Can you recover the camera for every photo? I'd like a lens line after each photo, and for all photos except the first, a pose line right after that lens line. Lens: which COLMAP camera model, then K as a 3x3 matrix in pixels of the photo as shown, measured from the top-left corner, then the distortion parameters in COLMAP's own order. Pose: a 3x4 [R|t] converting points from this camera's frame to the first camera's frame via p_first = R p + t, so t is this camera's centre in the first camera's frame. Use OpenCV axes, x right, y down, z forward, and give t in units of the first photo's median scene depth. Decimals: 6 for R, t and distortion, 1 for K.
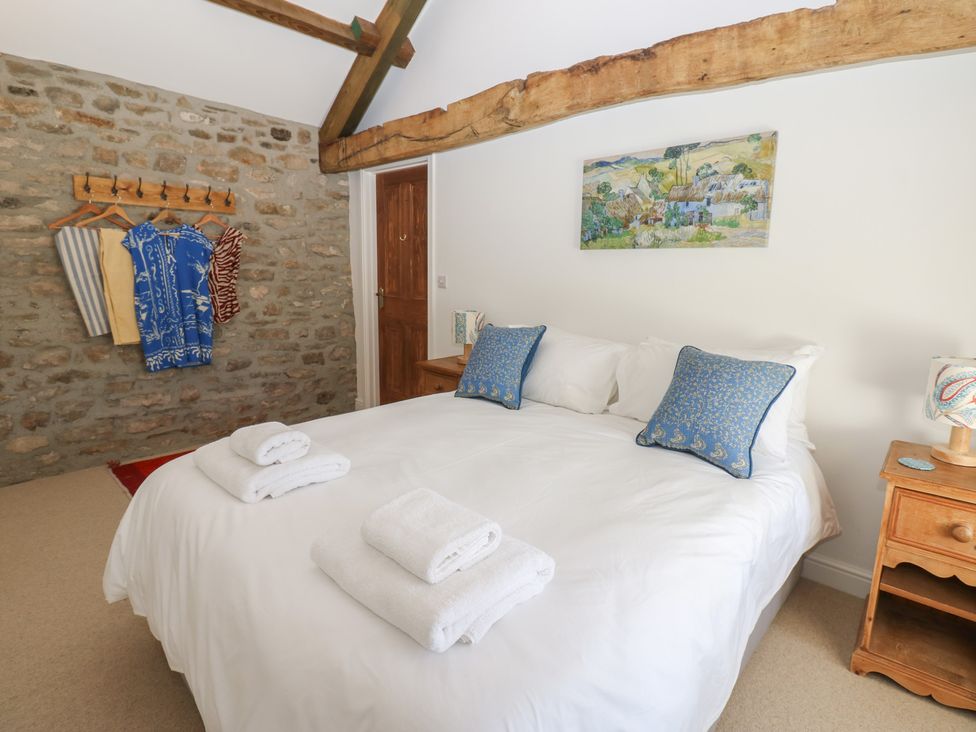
lens RADIAL K [[524.9, 0, 484.3], [0, 524.9, 361.3], [0, 0, 1]] dist [-0.004565, -0.008468]
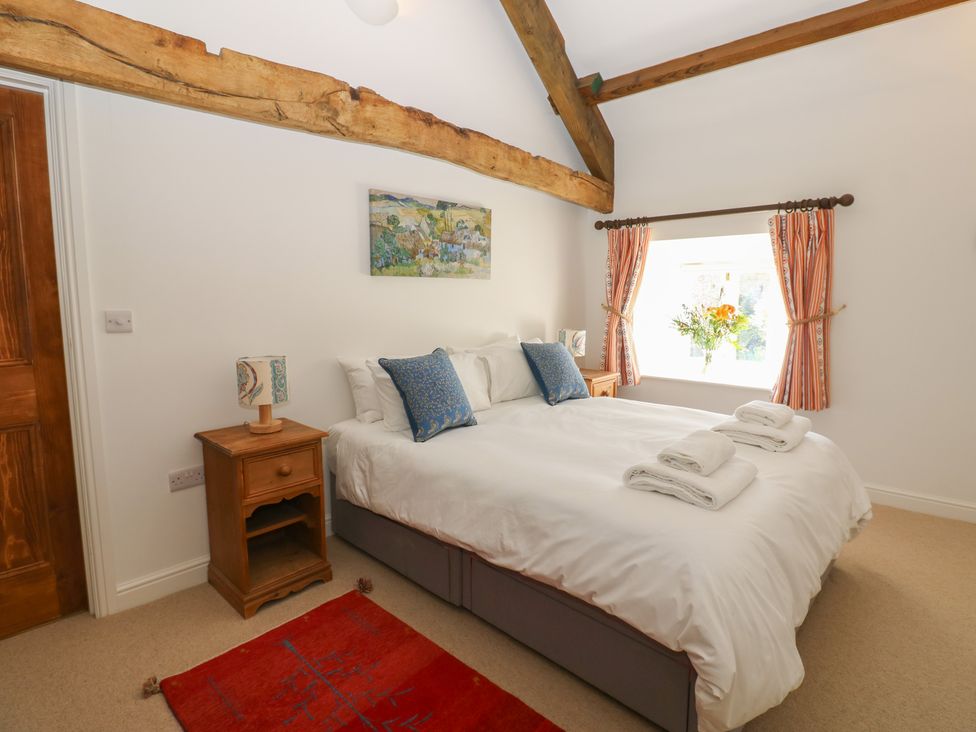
lens RADIAL K [[524.9, 0, 489.6], [0, 524.9, 359.0], [0, 0, 1]] dist [-0.004565, -0.008468]
pose [[-0.034953, -0.136828, 0.989978, -0.963355], [0.175239, 0.974397, 0.140862, -0.181257], [-0.983905, 0.178406, -0.010081, 0.931019]]
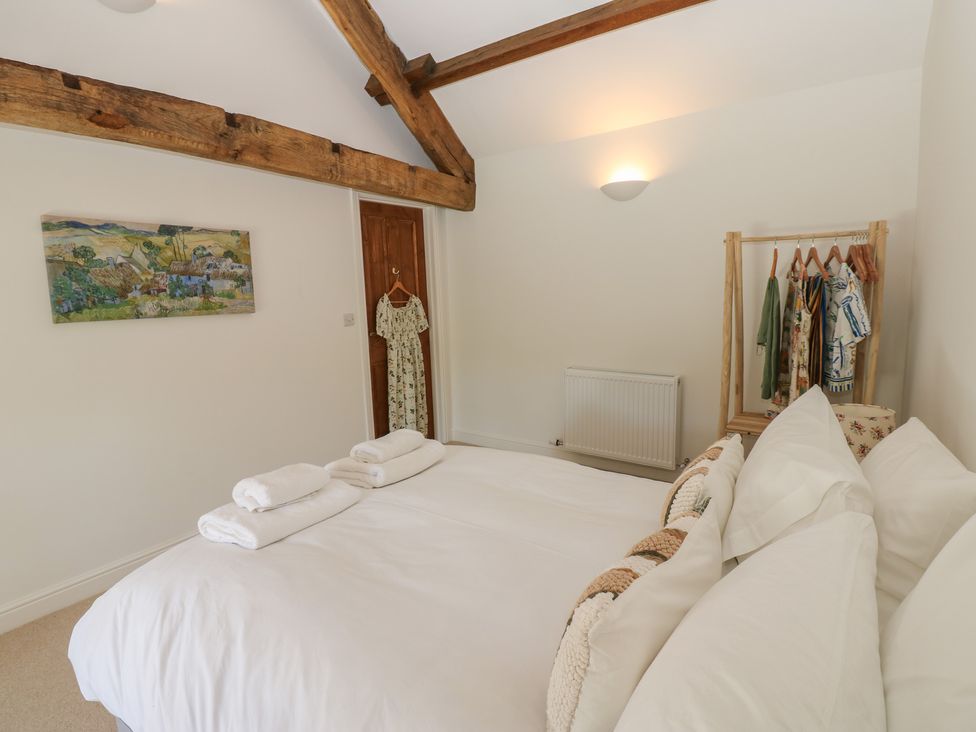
lens RADIAL K [[524.9, 0, 488.4], [0, 524.9, 358.3], [0, 0, 1]] dist [-0.004565, -0.008468]
pose [[-0.175668, -0.132151, 0.975539, -0.817550], [0.199747, 0.965552, 0.166767, -0.183834], [-0.963972, 0.224157, -0.143220, 0.553603]]
